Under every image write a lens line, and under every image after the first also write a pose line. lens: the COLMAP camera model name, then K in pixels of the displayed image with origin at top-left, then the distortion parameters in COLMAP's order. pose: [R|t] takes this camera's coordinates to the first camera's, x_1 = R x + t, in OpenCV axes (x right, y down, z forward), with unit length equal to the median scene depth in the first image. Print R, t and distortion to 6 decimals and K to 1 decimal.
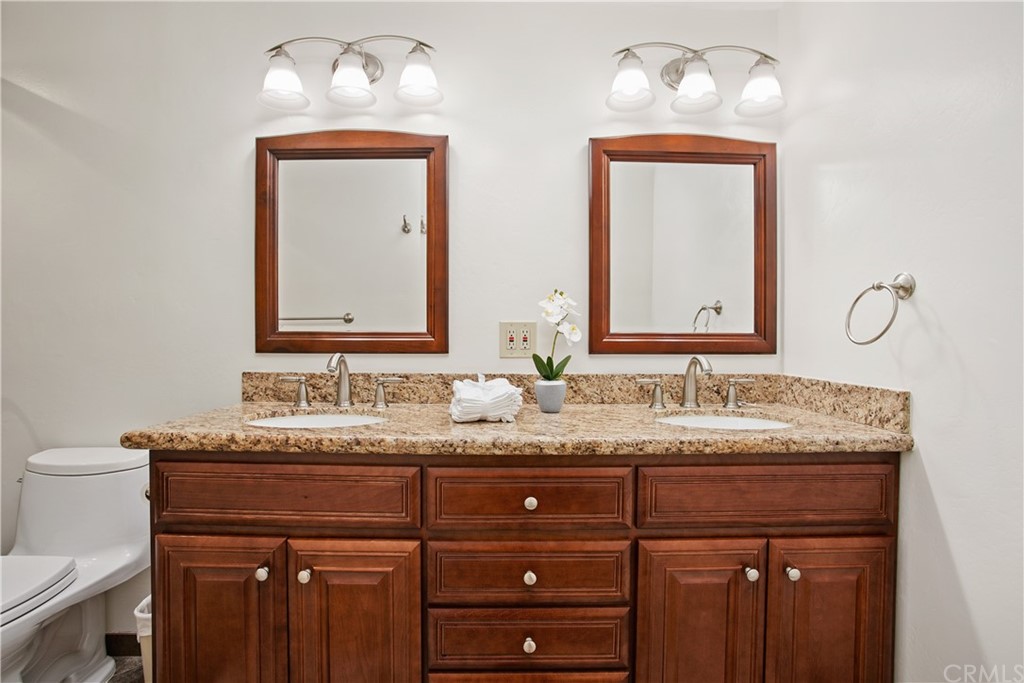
lens RADIAL K [[505.3, 0, 509.0], [0, 505.3, 343.2], [0, 0, 1]] dist [-0.072254, 0.031883]
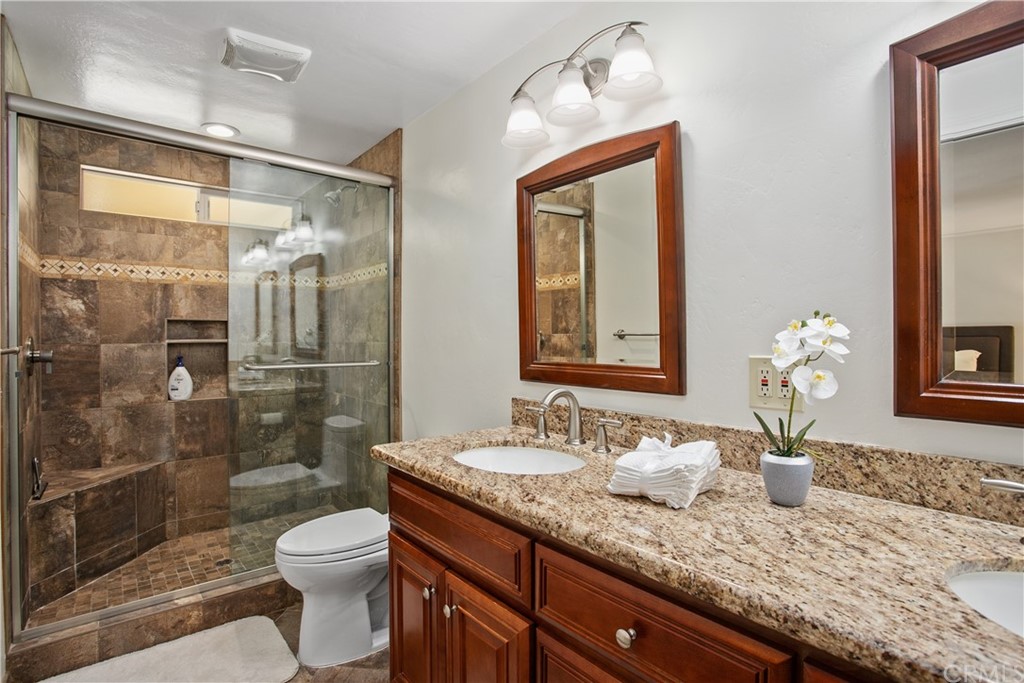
lens RADIAL K [[505.3, 0, 509.0], [0, 505.3, 343.2], [0, 0, 1]] dist [-0.072254, 0.031883]
pose [[0.626638, 0.002651, -0.779306, 0.330060], [-0.002764, 0.999995, 0.001179, -0.064124], [0.779306, 0.001415, 0.626643, 0.306850]]
